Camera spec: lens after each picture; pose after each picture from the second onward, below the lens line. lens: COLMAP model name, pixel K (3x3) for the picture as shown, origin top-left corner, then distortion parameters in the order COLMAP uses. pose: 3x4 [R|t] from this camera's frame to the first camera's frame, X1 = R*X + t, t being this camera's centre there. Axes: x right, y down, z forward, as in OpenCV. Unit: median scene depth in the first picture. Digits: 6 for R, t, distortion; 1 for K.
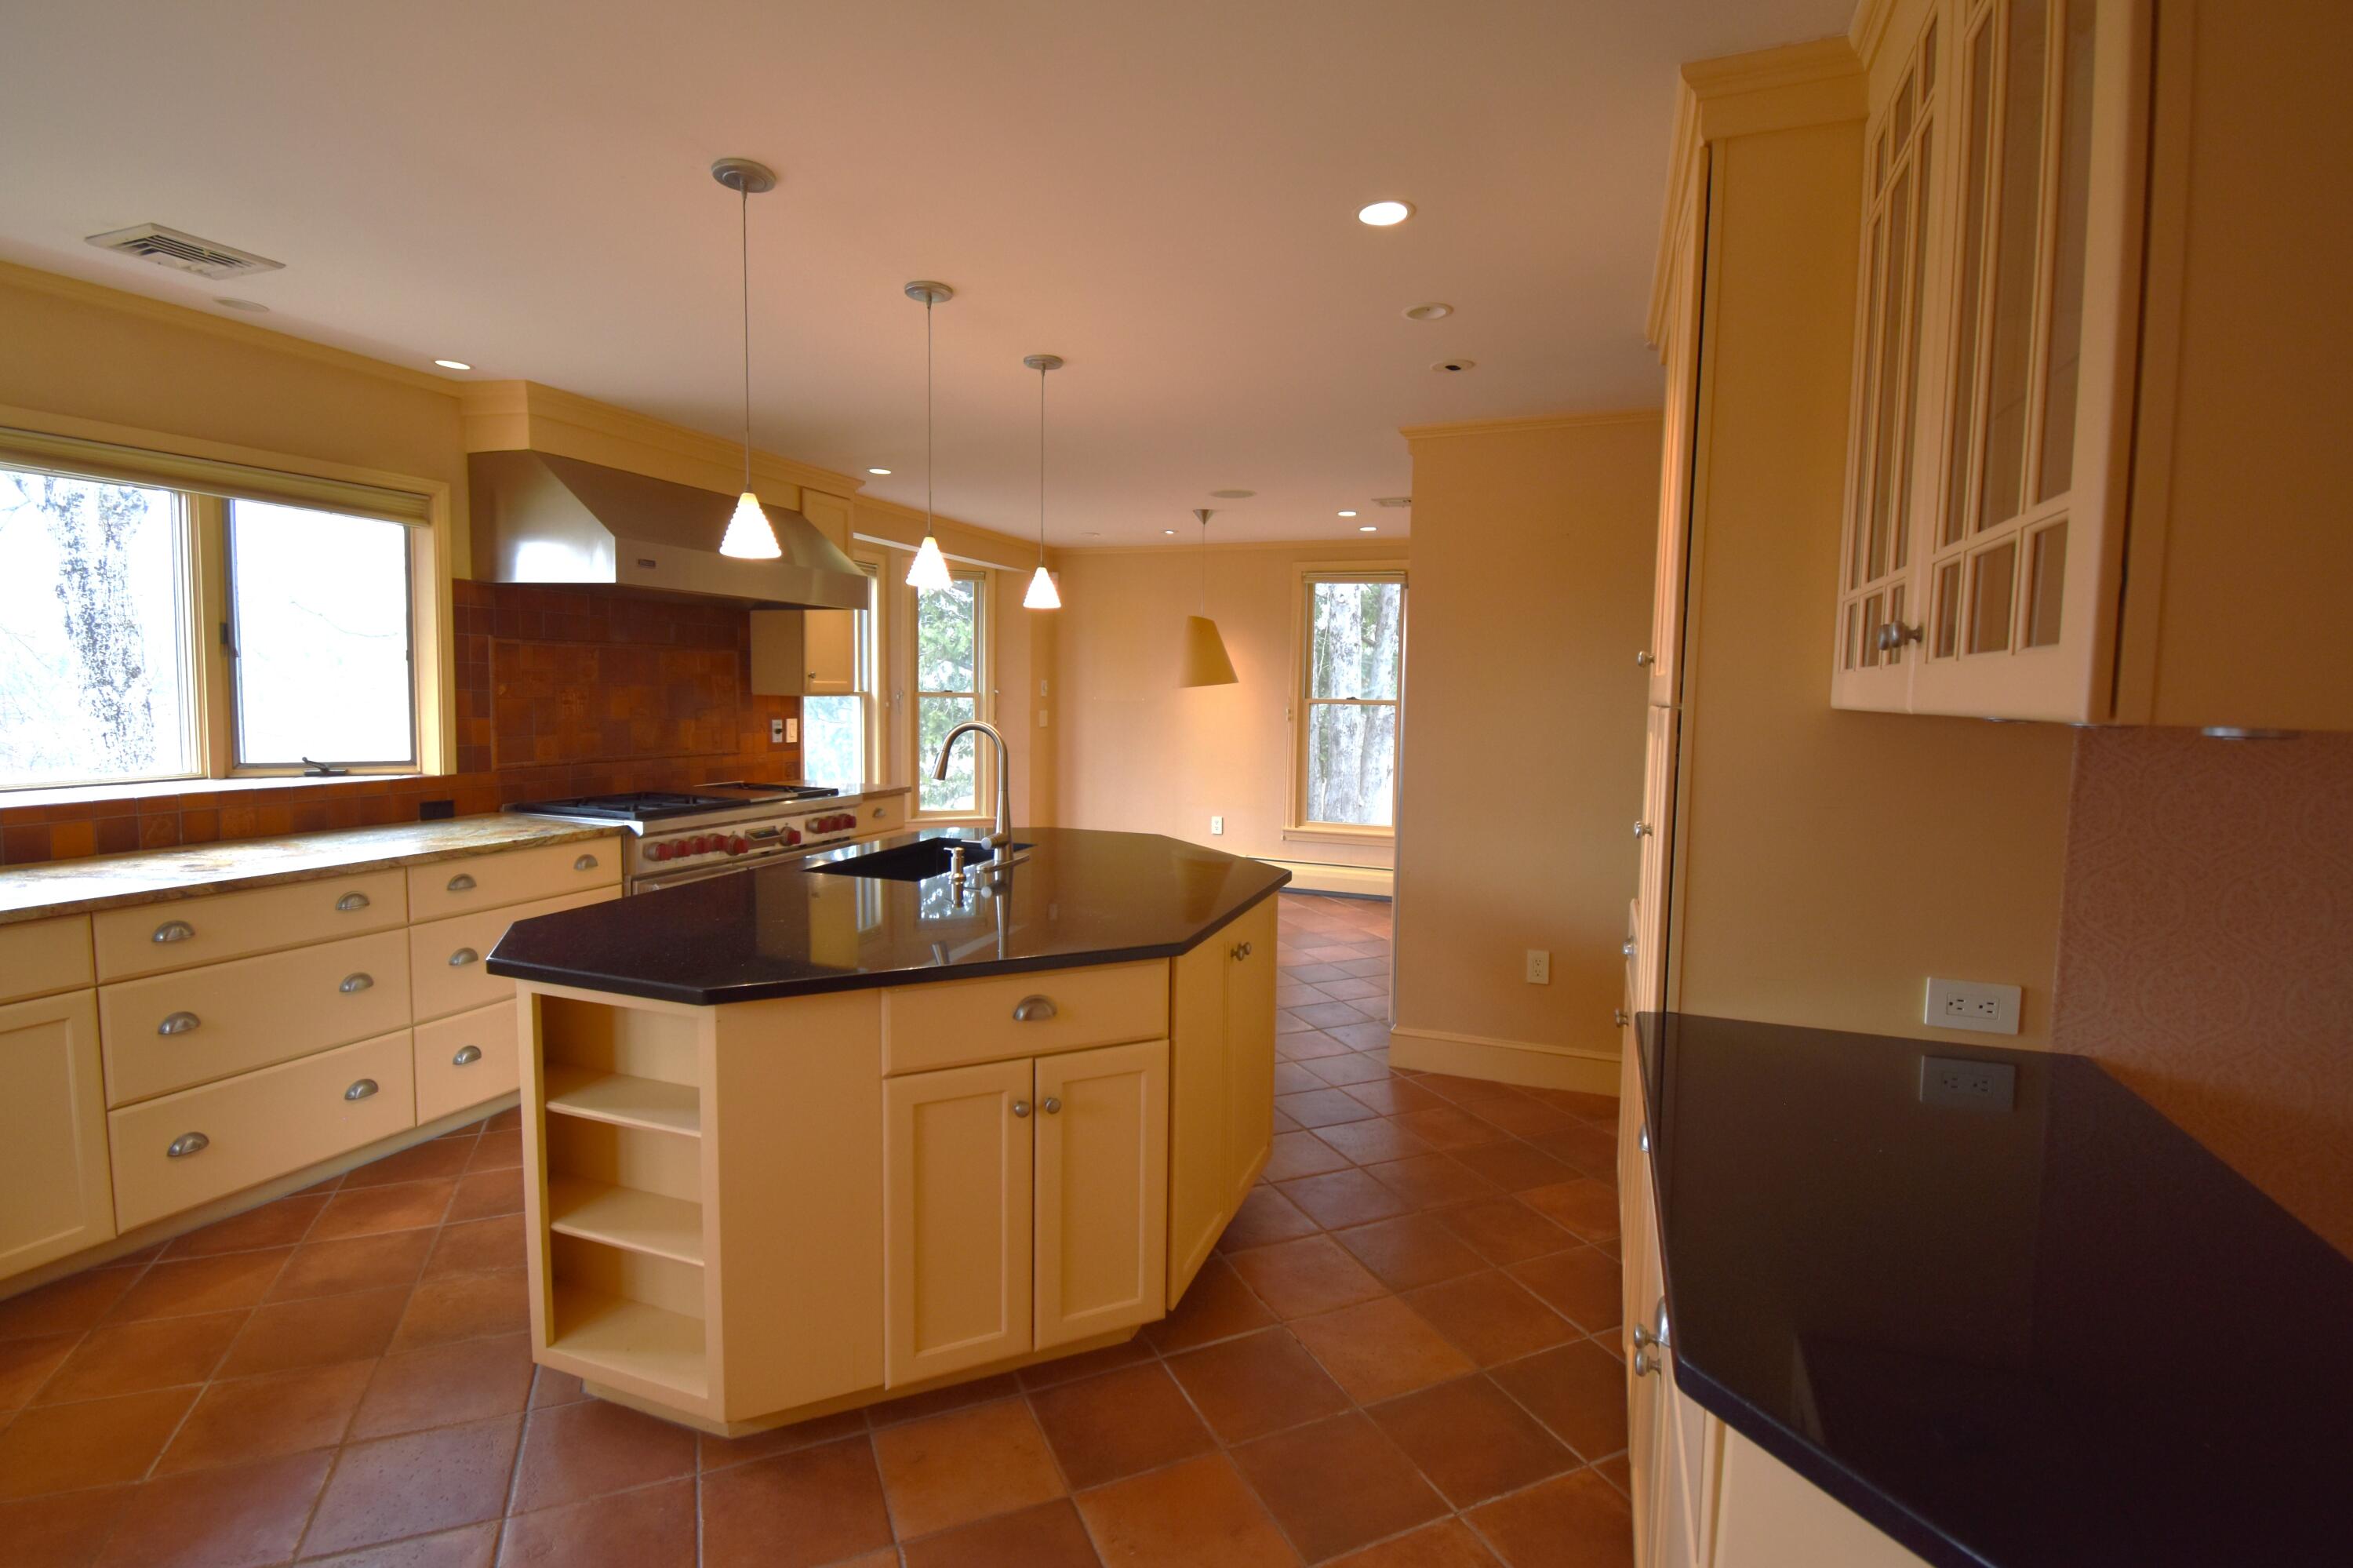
lens RADIAL K [[1052.0, 0, 1102.0], [0, 1052.0, 769.3], [0, 0, 1]] dist [0.009668, -0.021544]
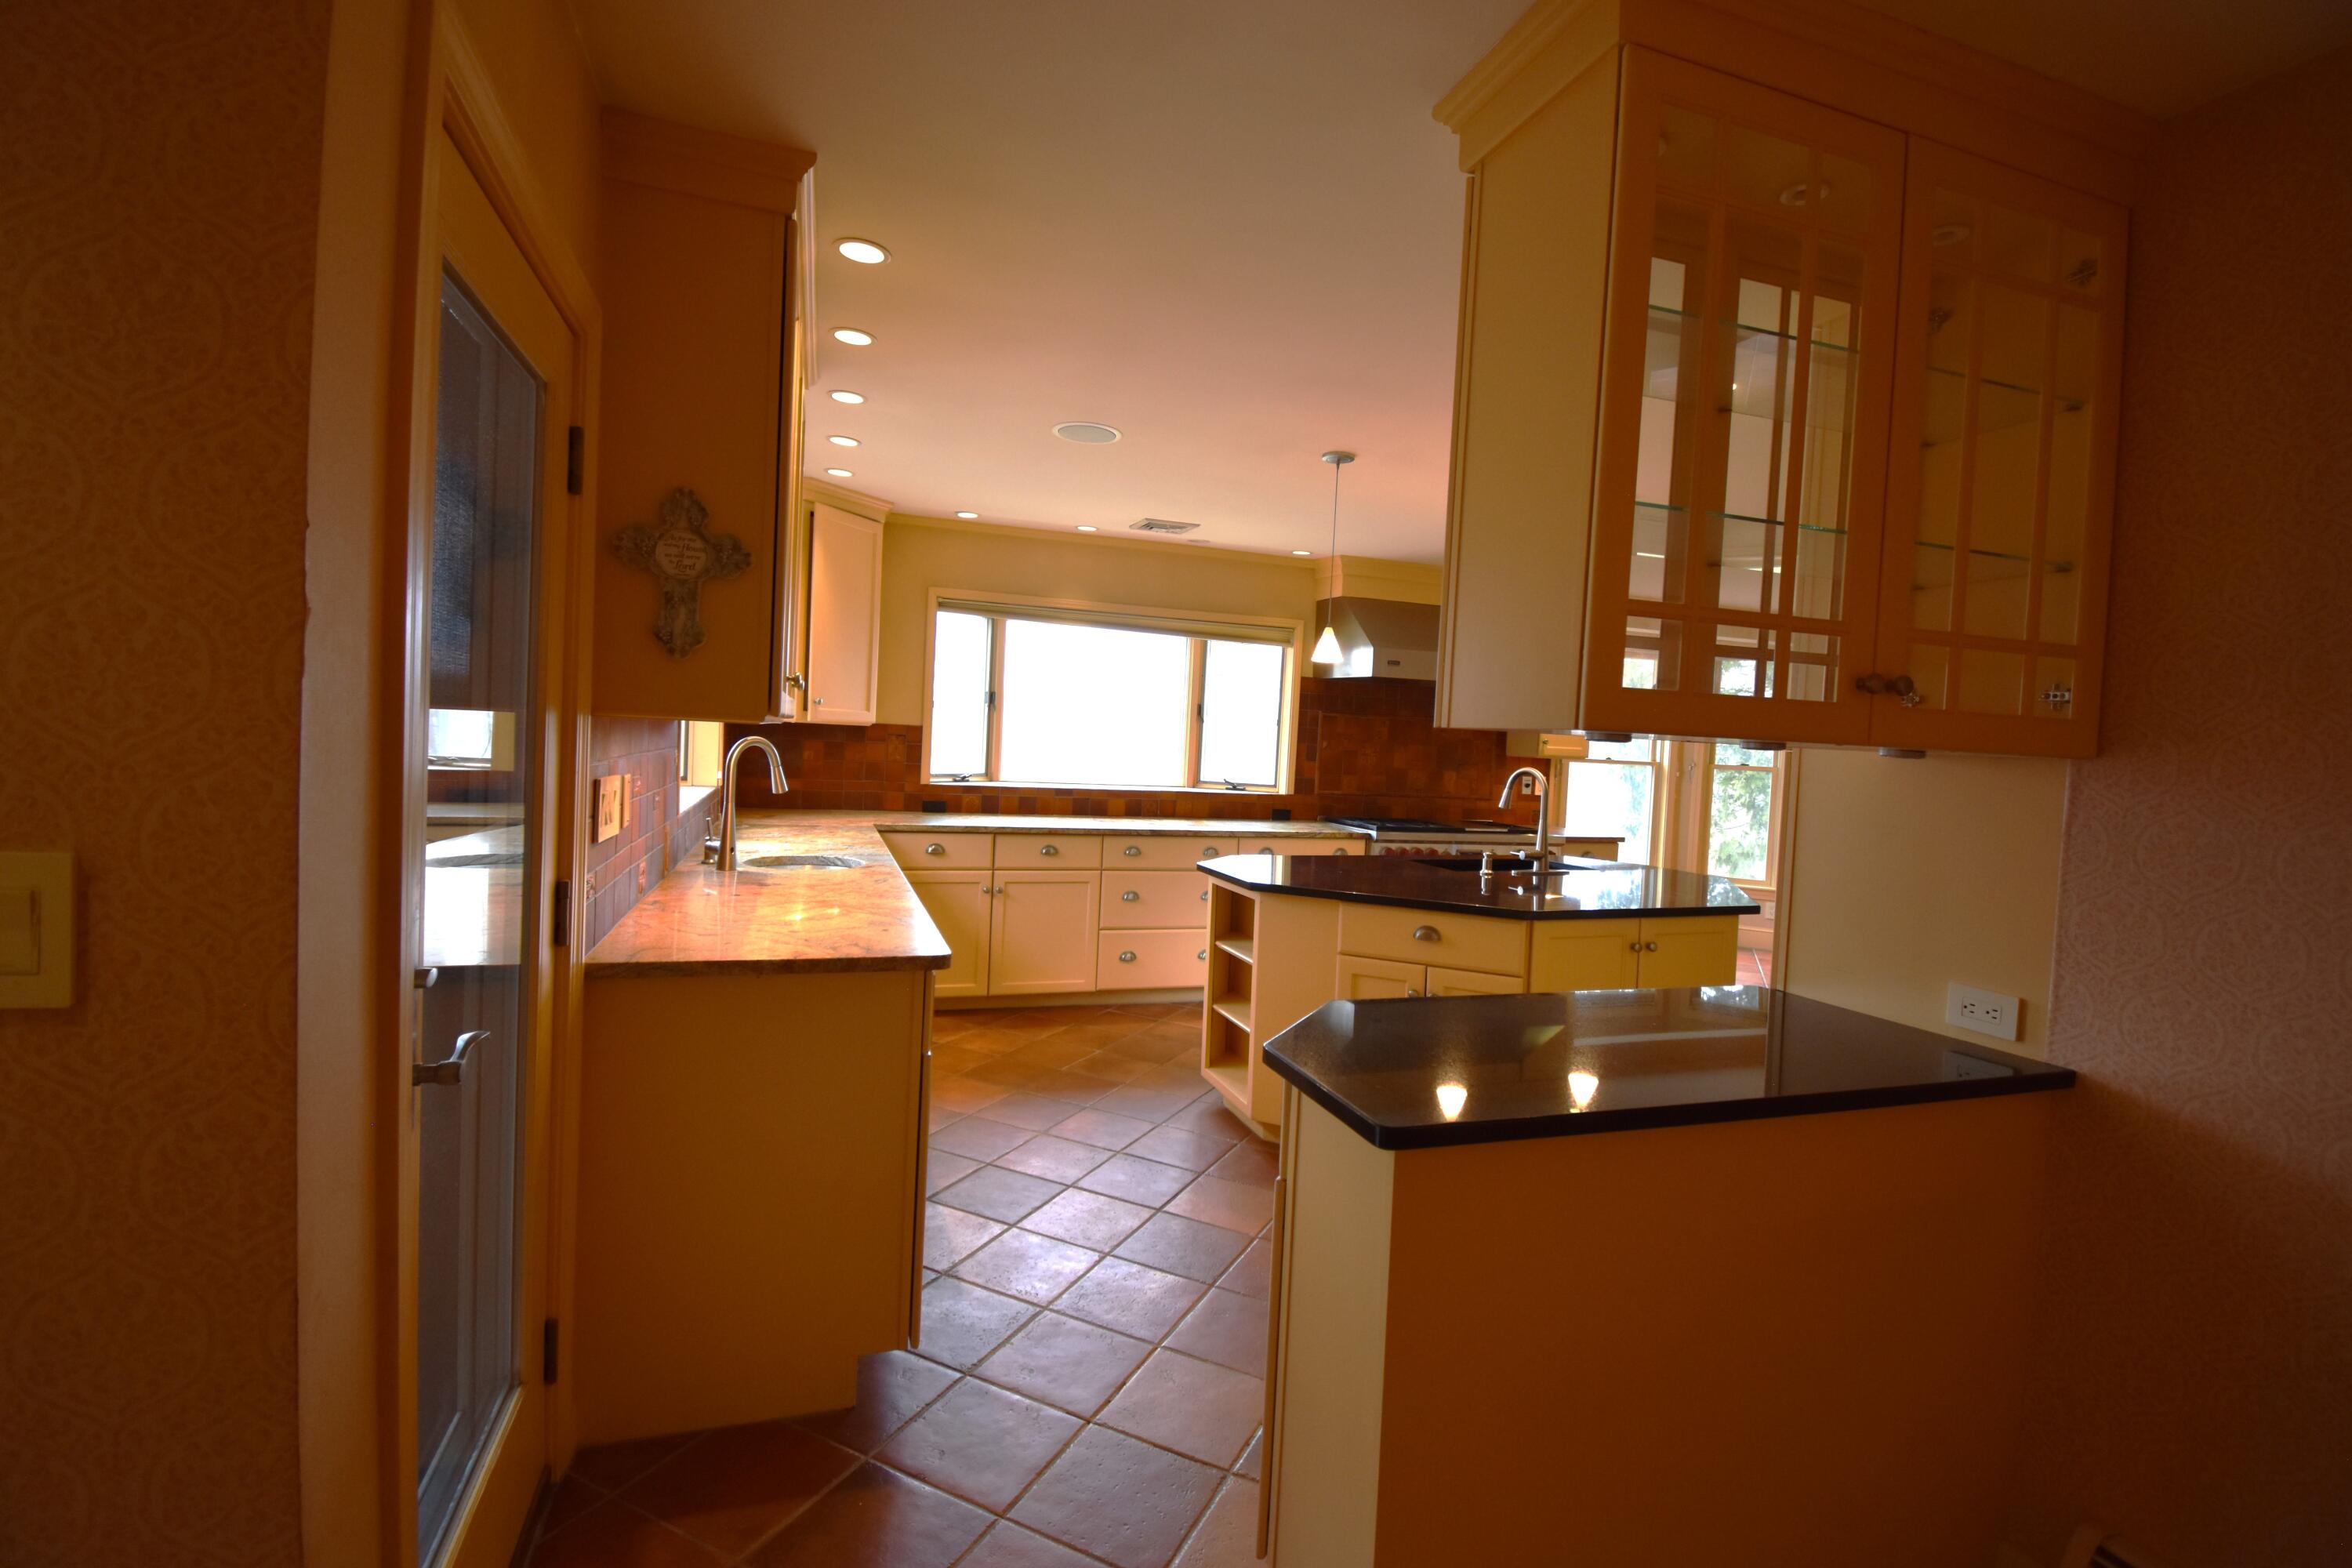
lens RADIAL K [[1051.5, 0, 1172.0], [0, 1051.5, 777.6], [0, 0, 1]] dist [0.009668, -0.021544]
pose [[0.641363, 0.041705, -0.766103, 0.684278], [-0.096455, 0.994982, -0.026585, 0.052672], [0.761150, 0.090946, 0.642167, -0.267111]]
